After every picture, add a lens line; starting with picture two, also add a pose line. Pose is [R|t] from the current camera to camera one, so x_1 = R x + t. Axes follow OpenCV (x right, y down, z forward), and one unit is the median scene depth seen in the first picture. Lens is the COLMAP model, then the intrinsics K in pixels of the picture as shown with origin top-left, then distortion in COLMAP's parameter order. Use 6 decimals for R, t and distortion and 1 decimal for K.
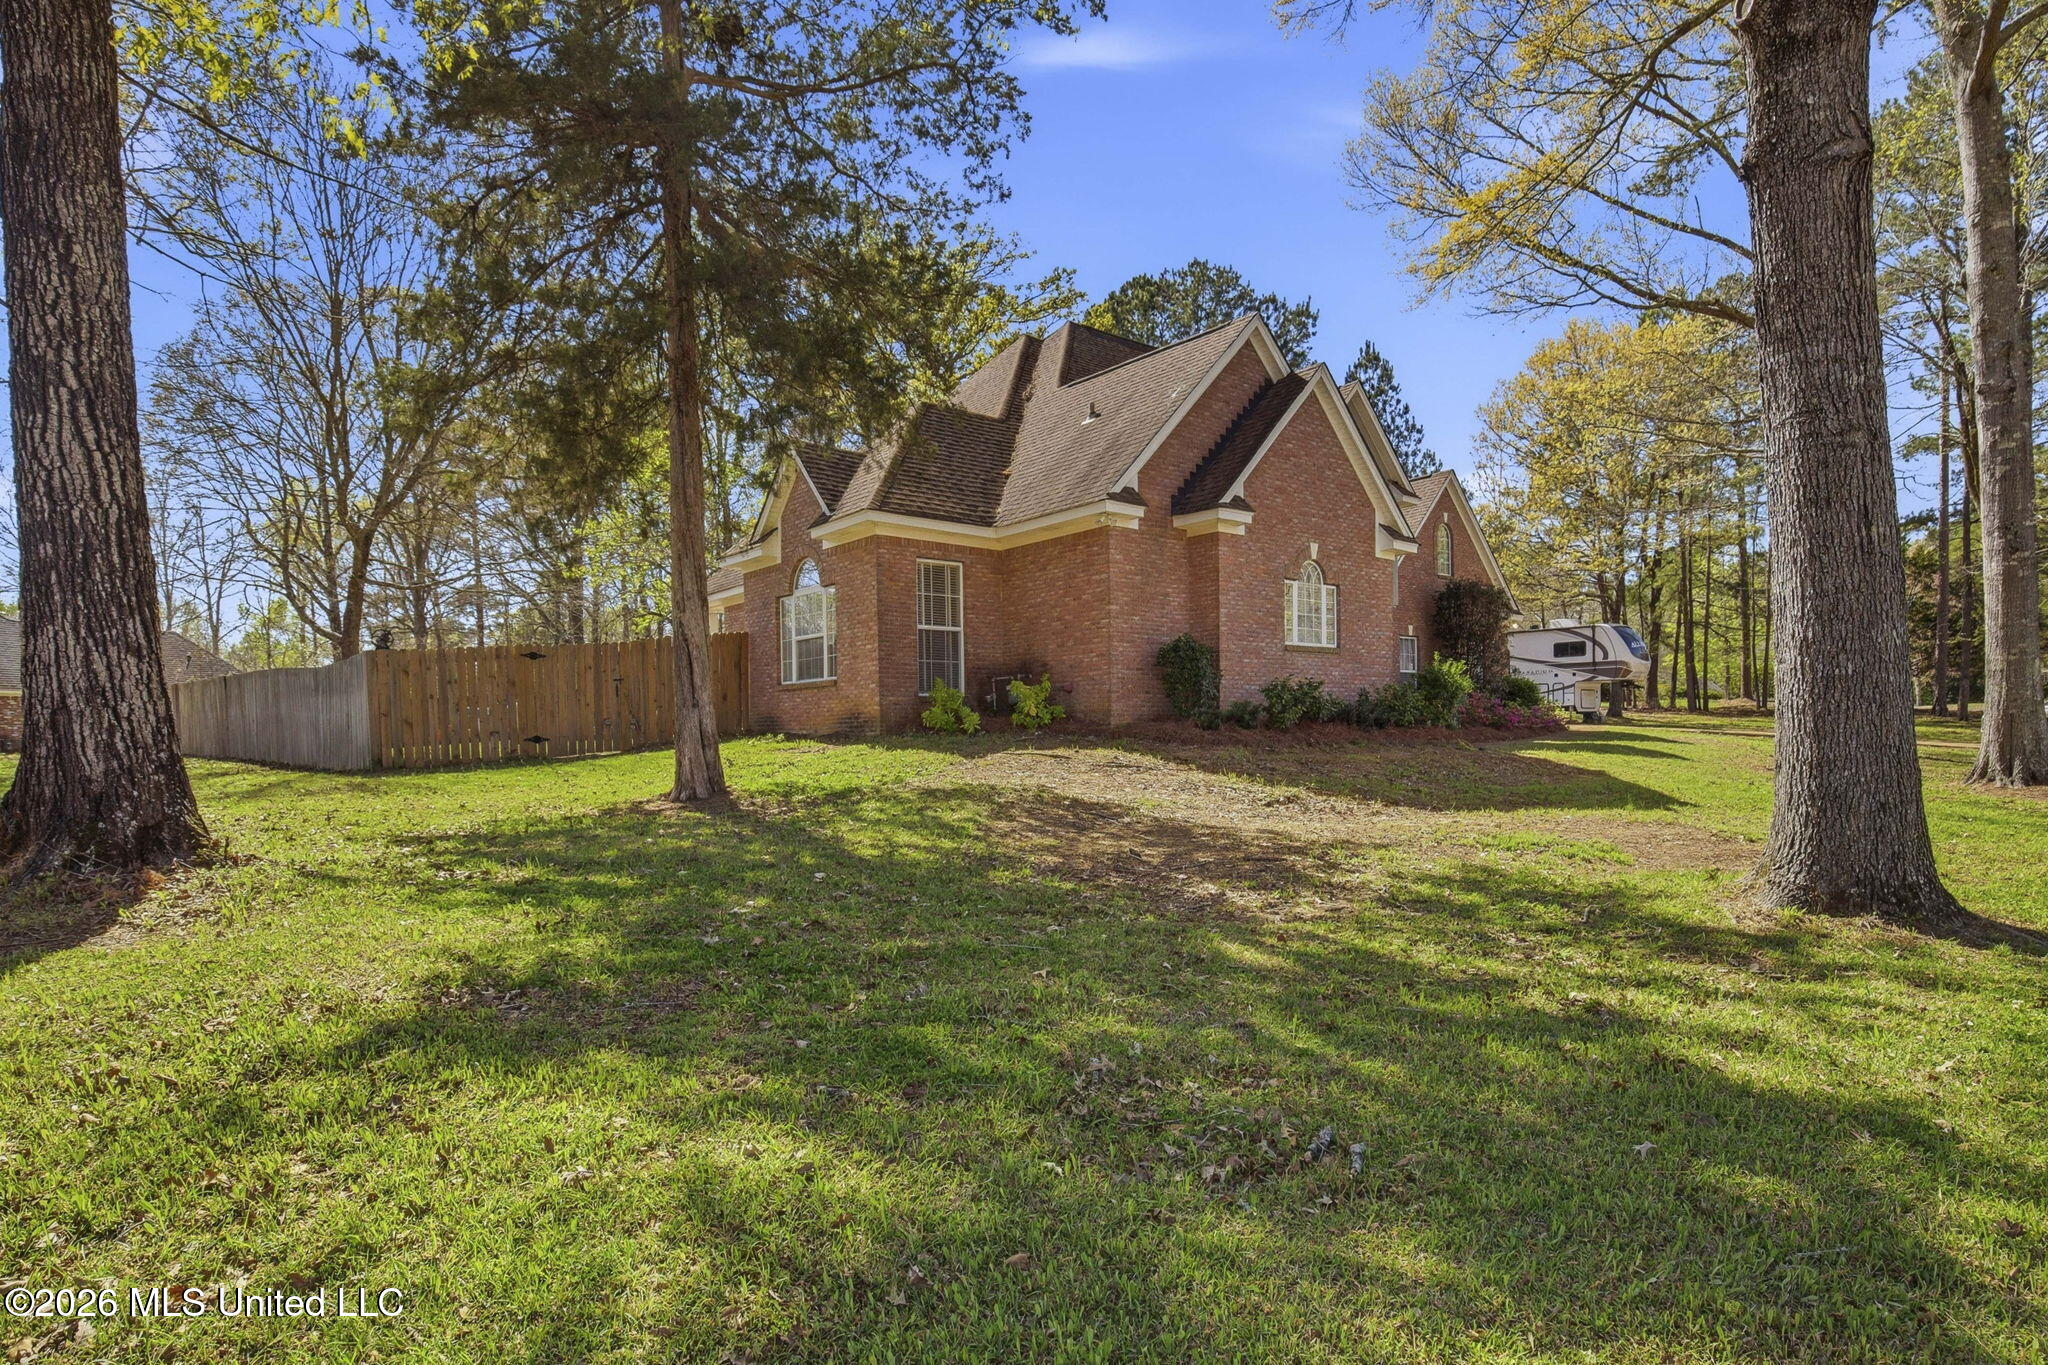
lens RADIAL K [[1002.0, 0, 1077.7], [0, 1002.0, 747.3], [0, 0, 1]] dist [-0.010825, -0.001508]
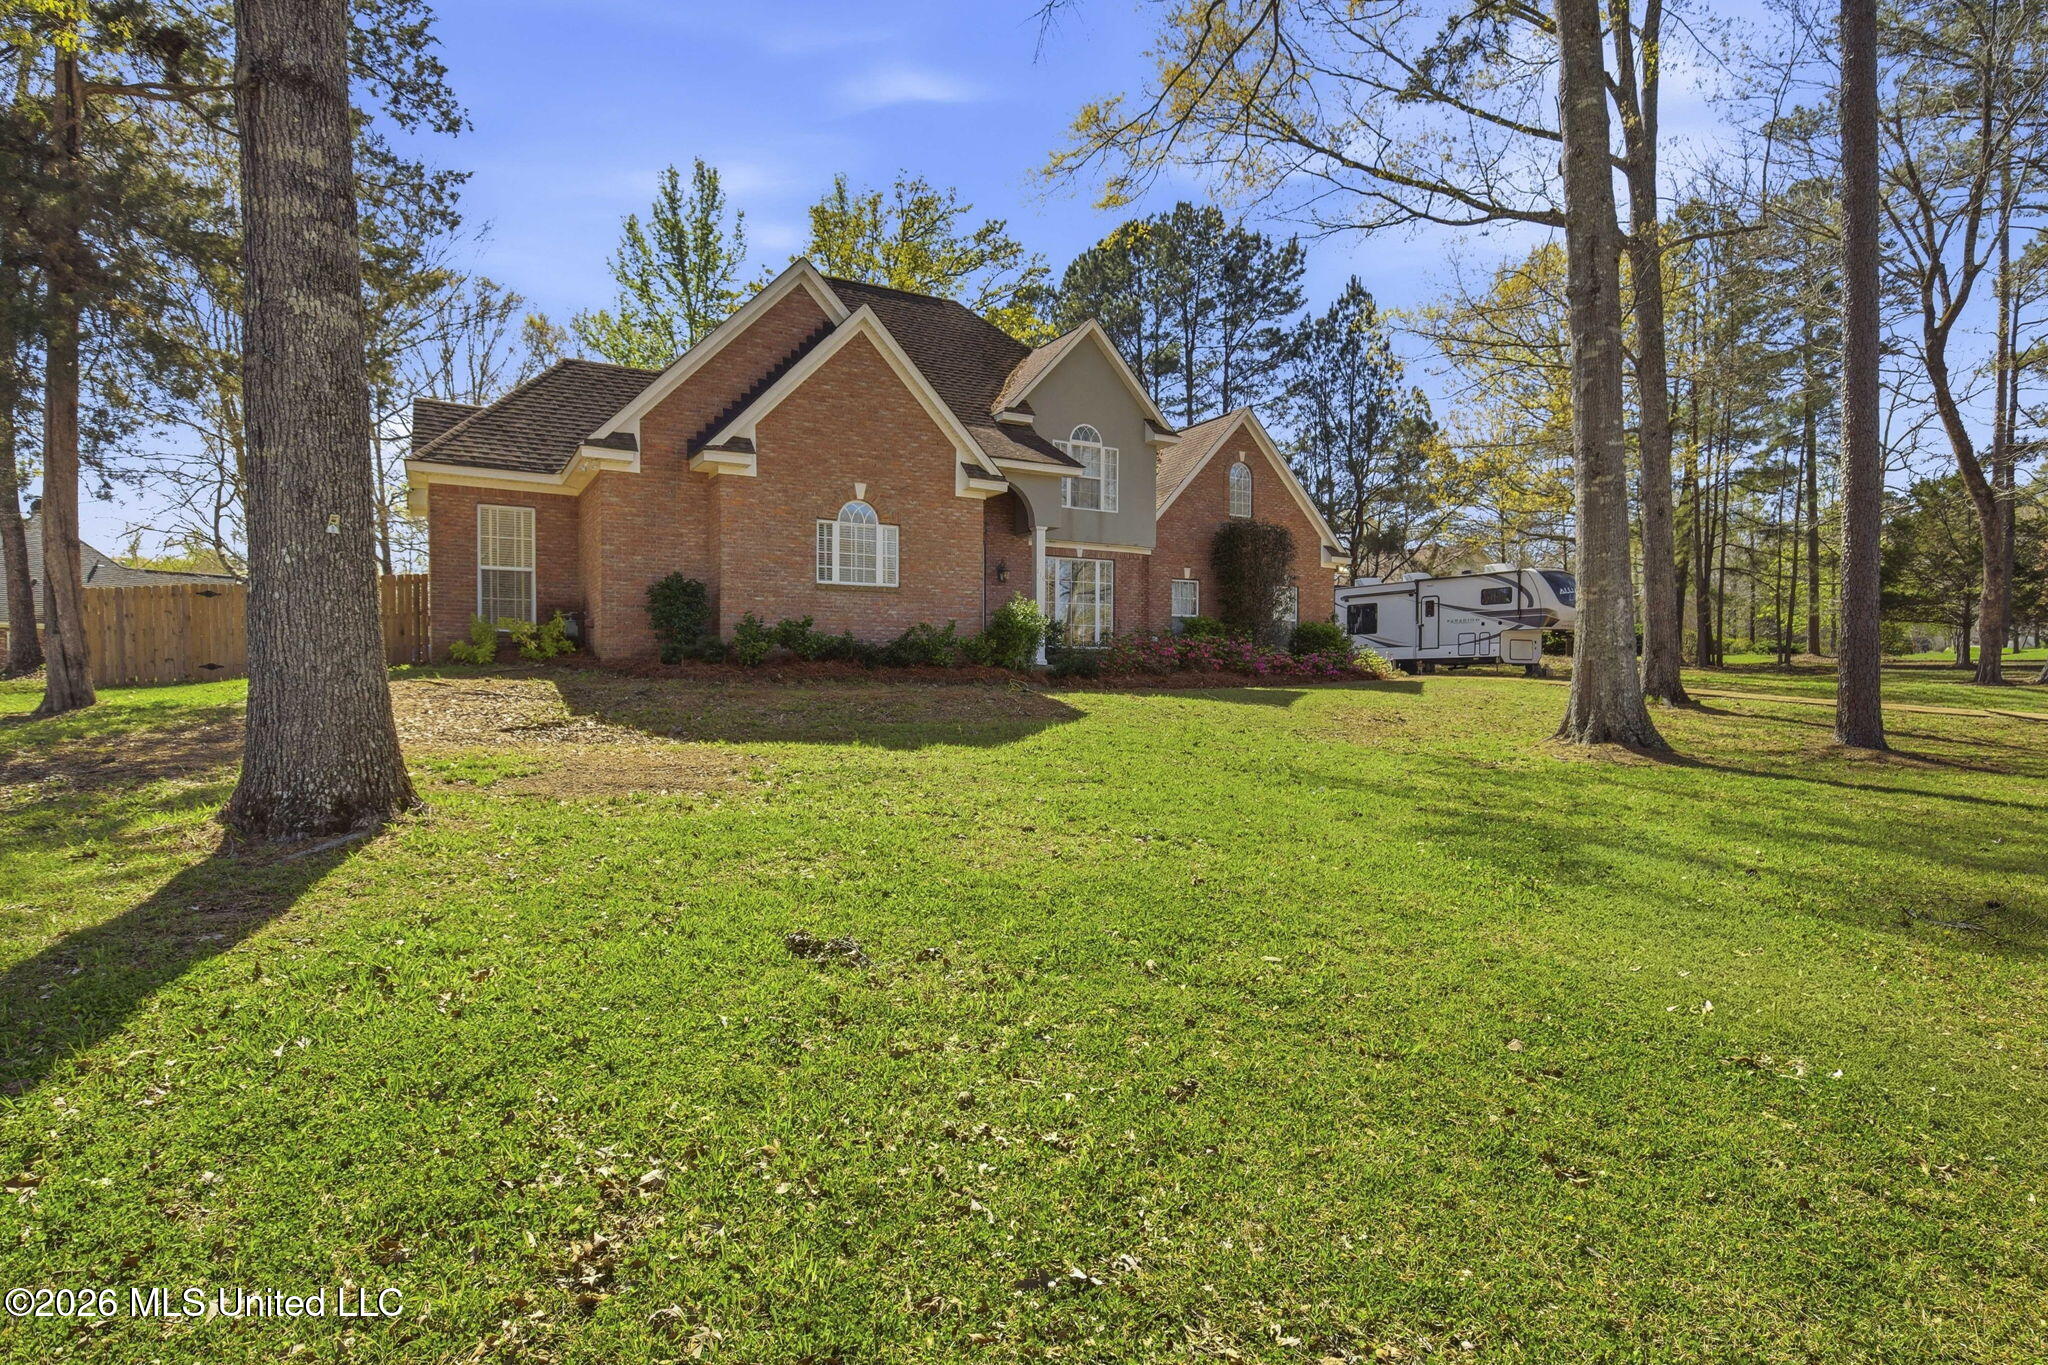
lens RADIAL K [[1002.0, 0, 1008.9], [0, 1002.0, 683.7], [0, 0, 1]] dist [-0.010825, -0.001508]
pose [[0.982740, 0.017456, -0.184166, 0.372300], [-0.020038, 0.999725, -0.012168, 0.004351], [0.183902, 0.015649, 0.982820, 0.027665]]
